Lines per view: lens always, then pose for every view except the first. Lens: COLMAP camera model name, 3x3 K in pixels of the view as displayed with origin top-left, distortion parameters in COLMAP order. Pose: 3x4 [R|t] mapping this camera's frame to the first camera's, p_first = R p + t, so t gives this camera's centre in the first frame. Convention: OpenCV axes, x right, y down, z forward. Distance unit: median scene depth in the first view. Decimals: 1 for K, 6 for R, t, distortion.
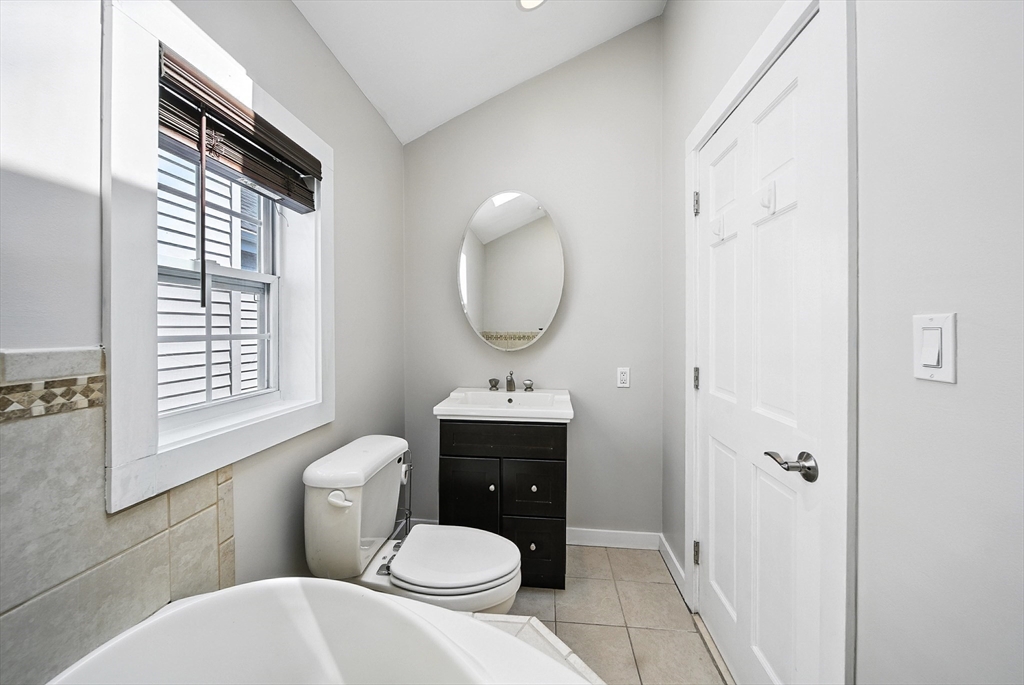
lens RADIAL K [[376.5, 0, 512.2], [0, 376.5, 329.1], [0, 0, 1]] dist [0.000061, -0.002189]
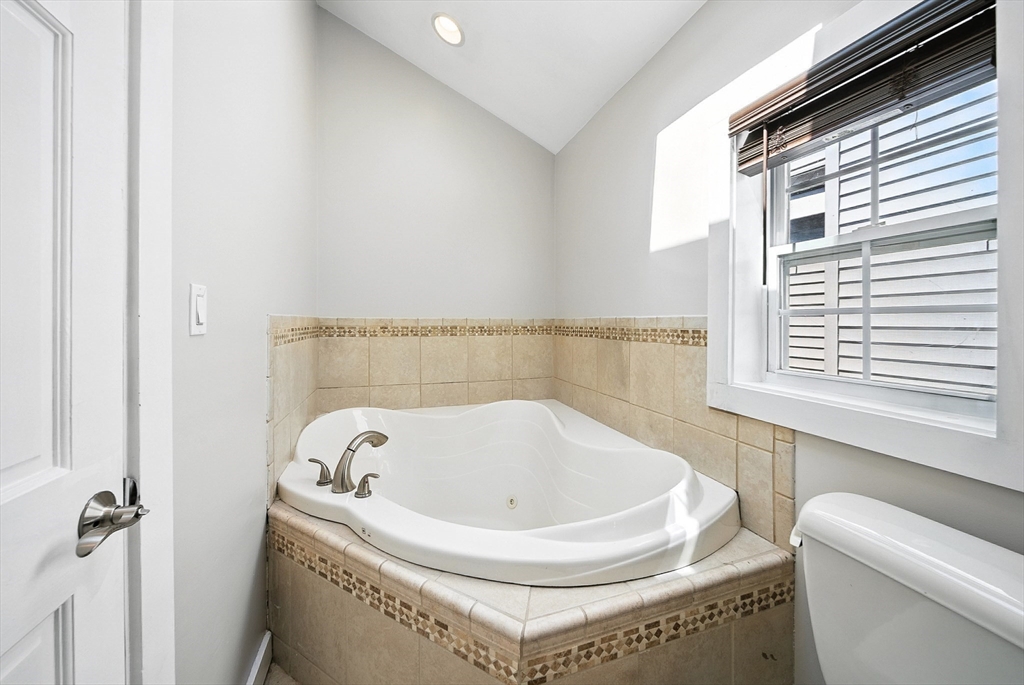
lens RADIAL K [[376.5, 0, 512.2], [0, 376.5, 329.1], [0, 0, 1]] dist [0.000061, -0.002189]
pose [[-0.918073, 0.006282, -0.396361, 0.448540], [-0.003260, 0.999721, 0.023395, 0.062599], [0.396398, 0.022771, -0.917797, 1.914313]]
